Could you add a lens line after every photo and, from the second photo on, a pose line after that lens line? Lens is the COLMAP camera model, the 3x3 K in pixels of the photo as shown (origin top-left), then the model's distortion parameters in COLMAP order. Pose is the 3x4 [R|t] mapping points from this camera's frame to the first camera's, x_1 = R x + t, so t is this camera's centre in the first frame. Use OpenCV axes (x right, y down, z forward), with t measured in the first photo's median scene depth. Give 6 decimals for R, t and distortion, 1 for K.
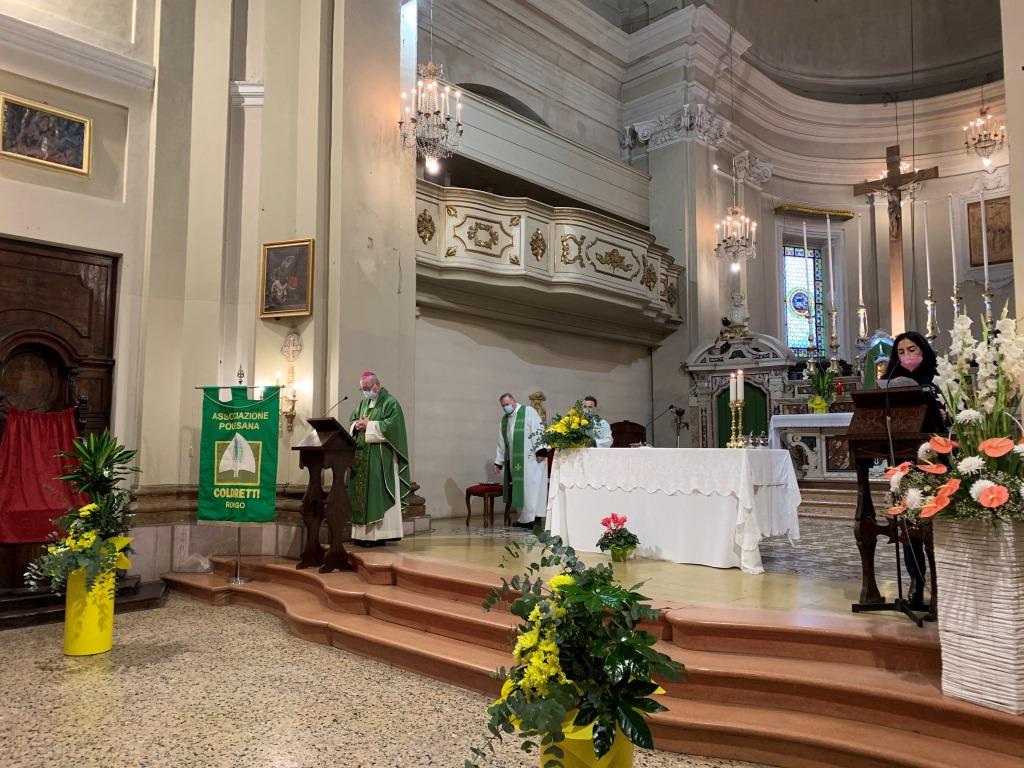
lens RADIAL K [[774.8, 0, 508.1], [0, 774.8, 385.6], [0, 0, 1]] dist [0.055027, -0.038305]
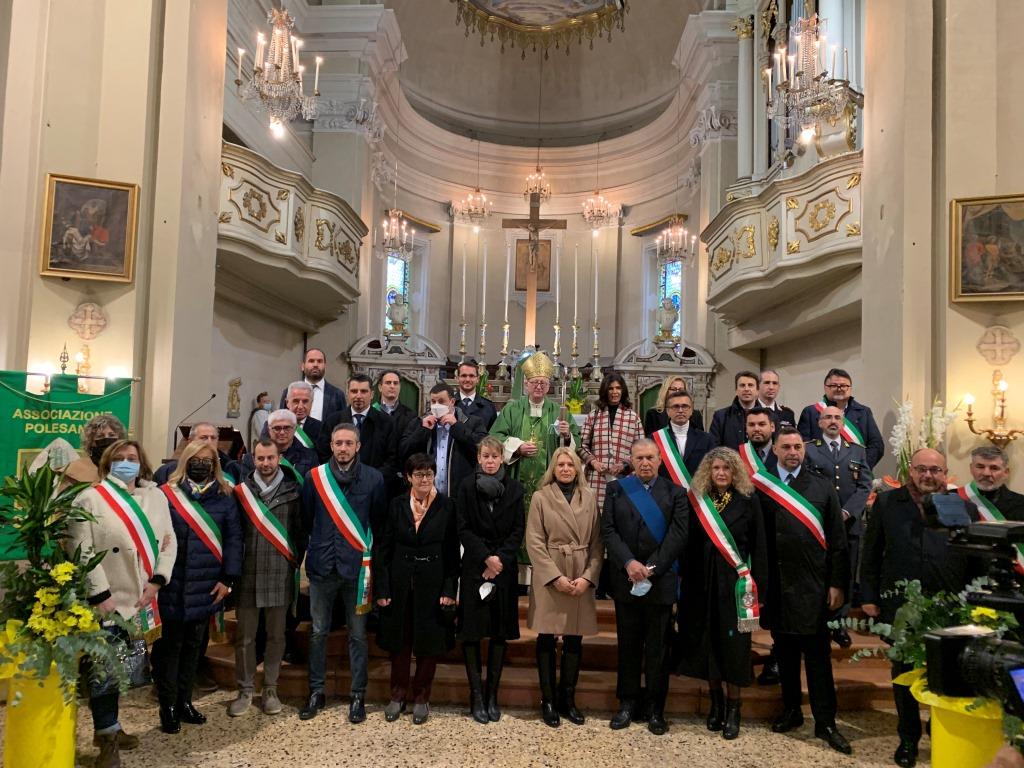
lens RADIAL K [[774.8, 0, 506.6], [0, 774.8, 384.4], [0, 0, 1]] dist [0.055027, -0.038305]
pose [[0.745579, 0.056649, 0.664006, -0.389773], [-0.087021, 0.996125, 0.012728, -0.026157], [-0.660712, -0.067272, 0.747619, 0.132185]]
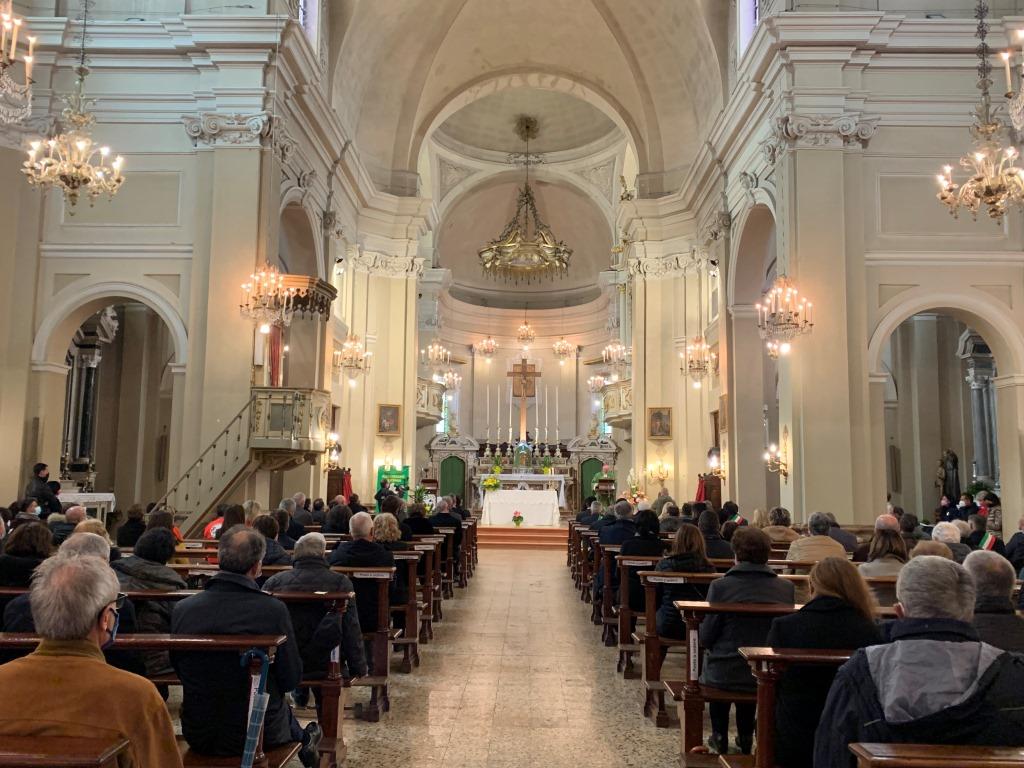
lens RADIAL K [[895.7, 0, 508.1], [0, 895.7, 383.6], [0, 0, 1]] dist [0.004943, 0.000114]
pose [[0.737992, 0.088082, 0.669036, -1.562119], [-0.069515, 0.996093, -0.054460, -0.100275], [-0.671219, -0.006317, 0.741232, -1.106068]]
